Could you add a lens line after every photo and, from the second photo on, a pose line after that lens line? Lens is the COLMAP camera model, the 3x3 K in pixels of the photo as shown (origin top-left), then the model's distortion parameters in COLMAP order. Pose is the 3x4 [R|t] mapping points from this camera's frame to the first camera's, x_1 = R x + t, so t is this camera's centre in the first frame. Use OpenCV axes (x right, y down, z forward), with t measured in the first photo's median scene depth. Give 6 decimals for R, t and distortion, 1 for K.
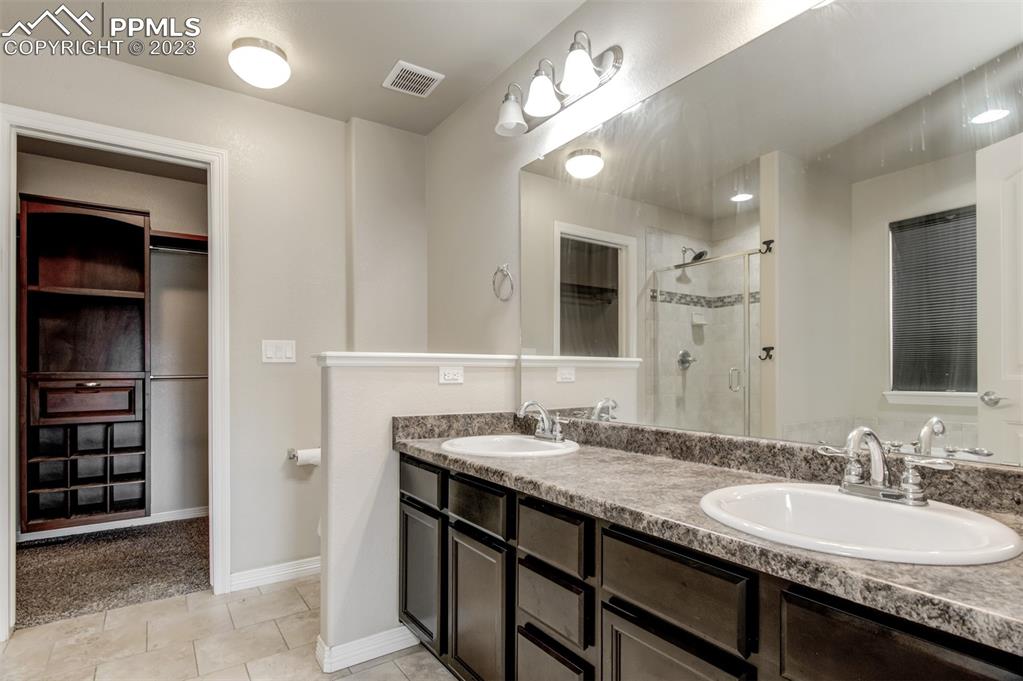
lens RADIAL K [[520.1, 0, 527.1], [0, 520.1, 366.7], [0, 0, 1]] dist [-0.000934, -0.000592]
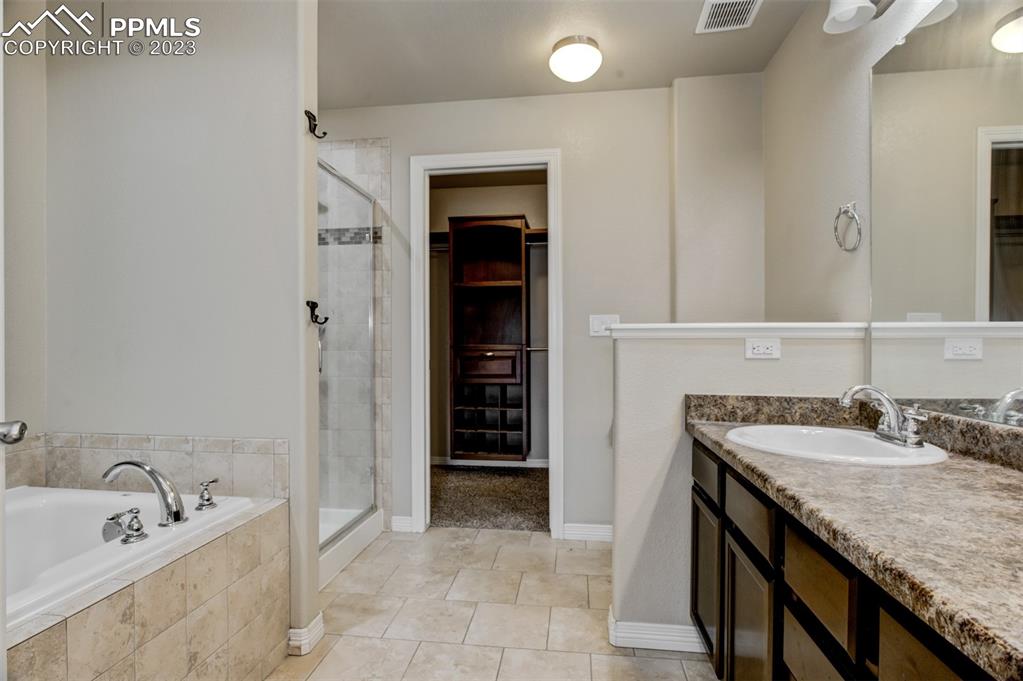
lens RADIAL K [[512.5, 0, 512.4], [0, 512.5, 347.5], [0, 0, 1]] dist [-0.002688, -0.001126]
pose [[0.727612, 0.004086, -0.685977, 0.128686], [0.006115, 0.999904, 0.012443, 0.001733], [0.685962, -0.013248, 0.727517, 0.134606]]
